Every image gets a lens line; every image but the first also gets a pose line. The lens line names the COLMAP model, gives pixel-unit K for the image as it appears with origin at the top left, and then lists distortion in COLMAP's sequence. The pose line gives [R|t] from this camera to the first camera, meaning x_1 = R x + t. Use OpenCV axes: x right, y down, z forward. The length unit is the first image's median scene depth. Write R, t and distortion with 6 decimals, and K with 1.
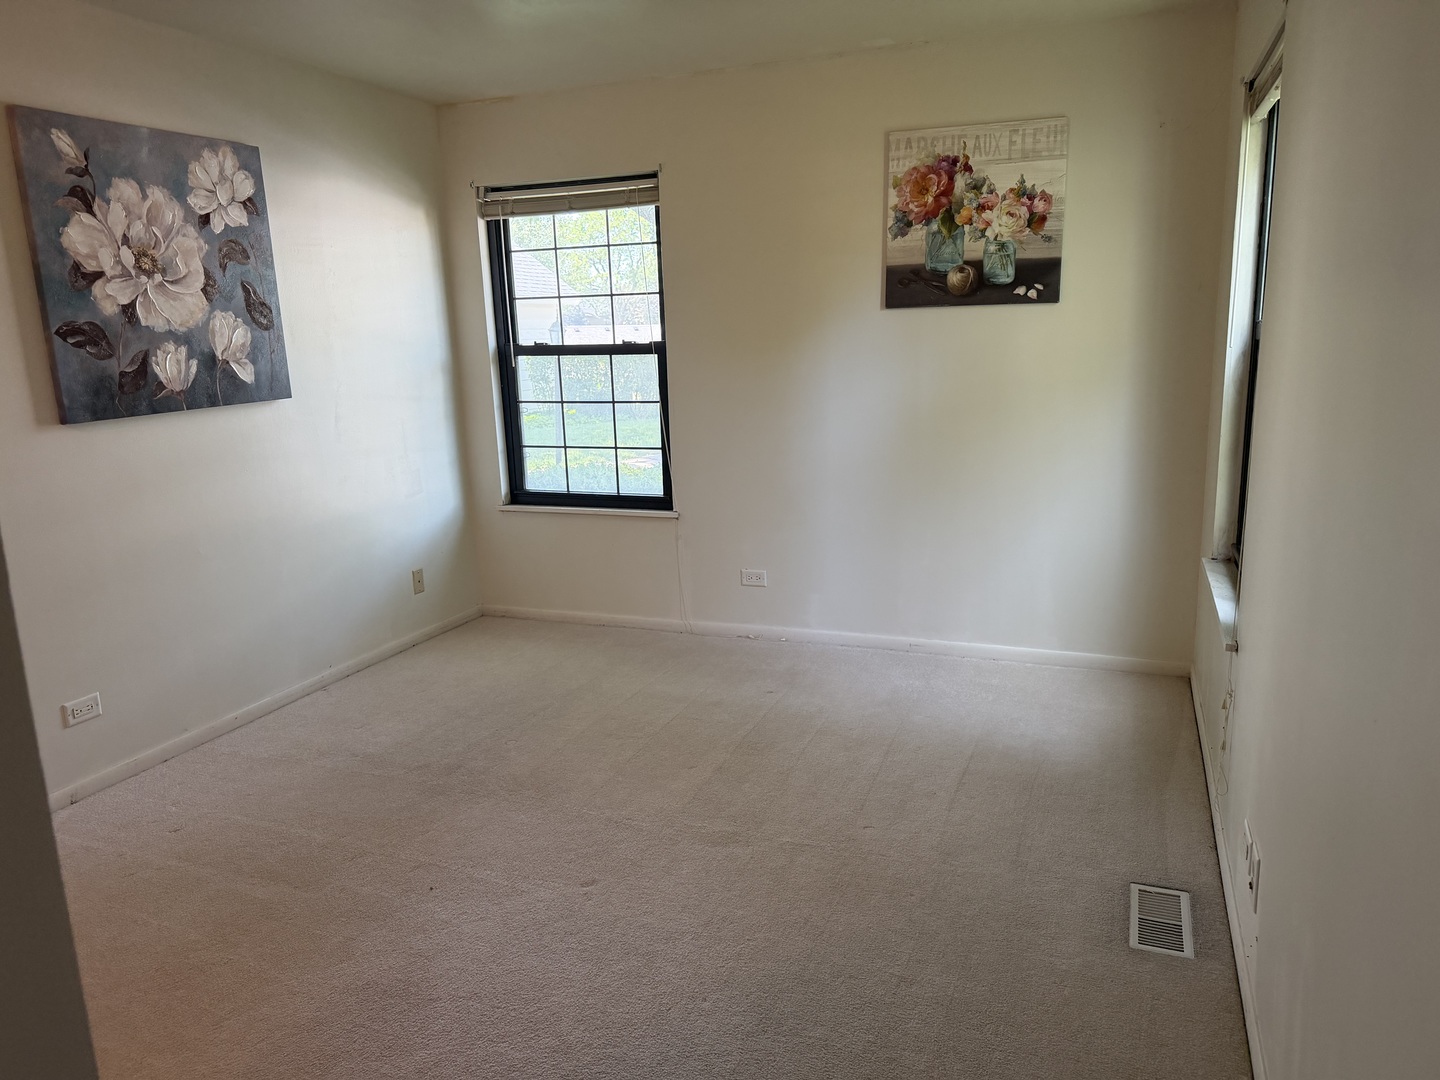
lens RADIAL K [[1013.1, 0, 720.0], [0, 1013.1, 540.0], [0, 0, 1]] dist [0.226984, -0.422875]
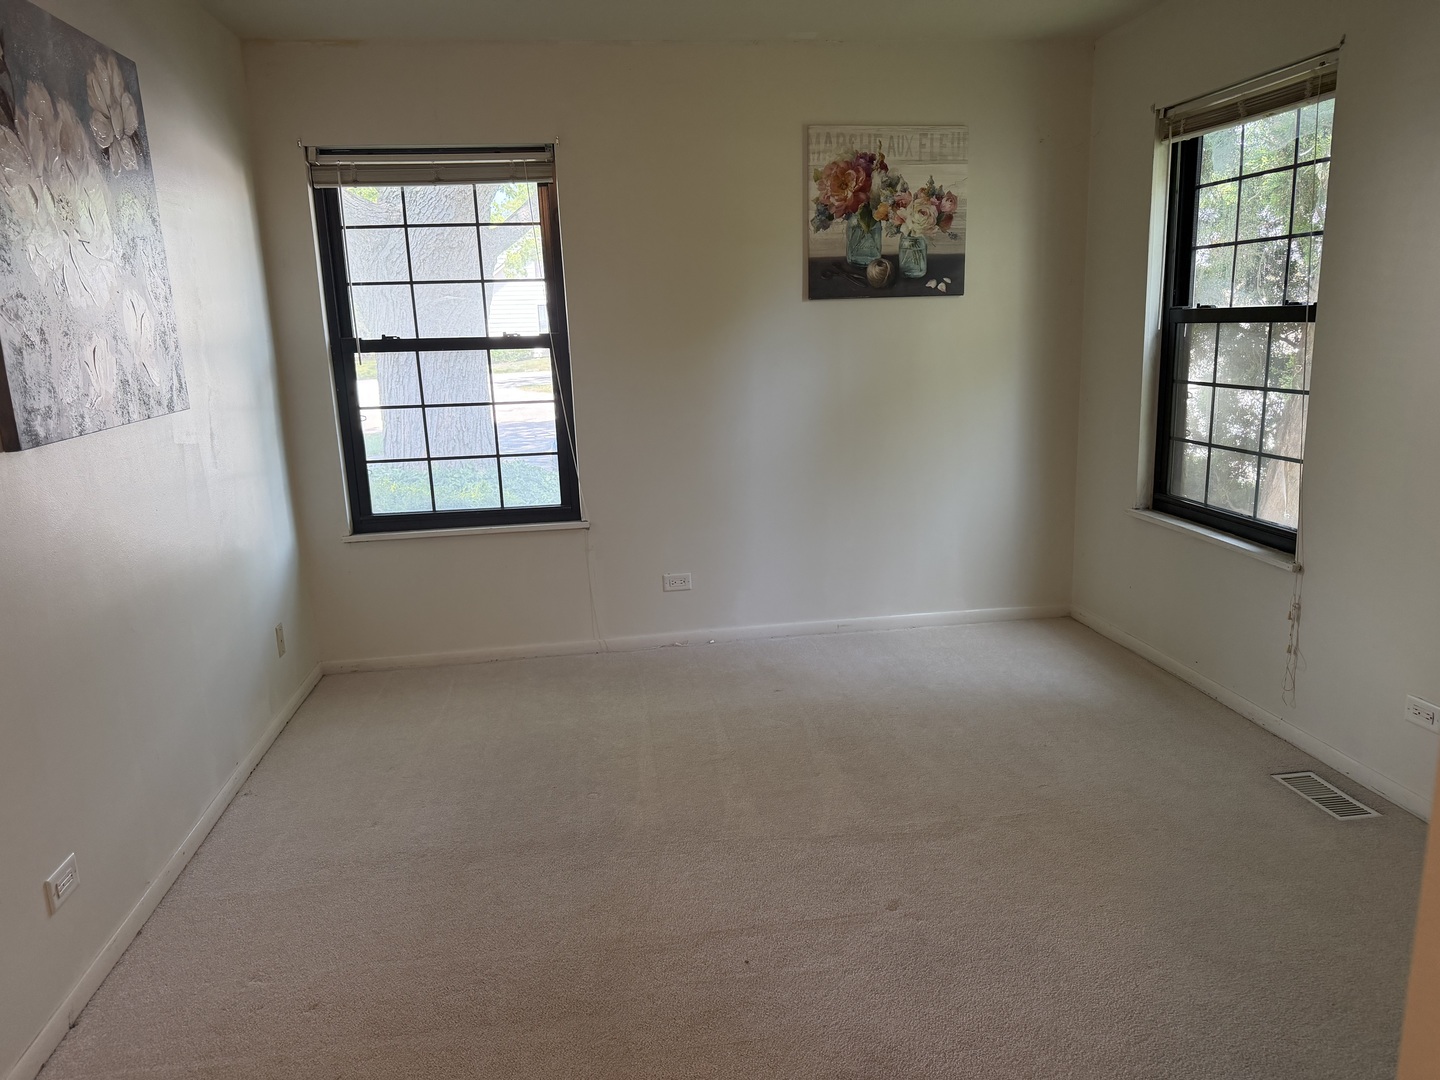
lens RADIAL K [[1013.1, 0, 720.0], [0, 1013.1, 540.0], [0, 0, 1]] dist [0.226984, -0.422875]
pose [[0.869309, -0.103116, 0.483394, -0.447514], [0.108384, 0.993962, 0.017117, -0.015998], [-0.482240, 0.037512, 0.875236, 0.168424]]
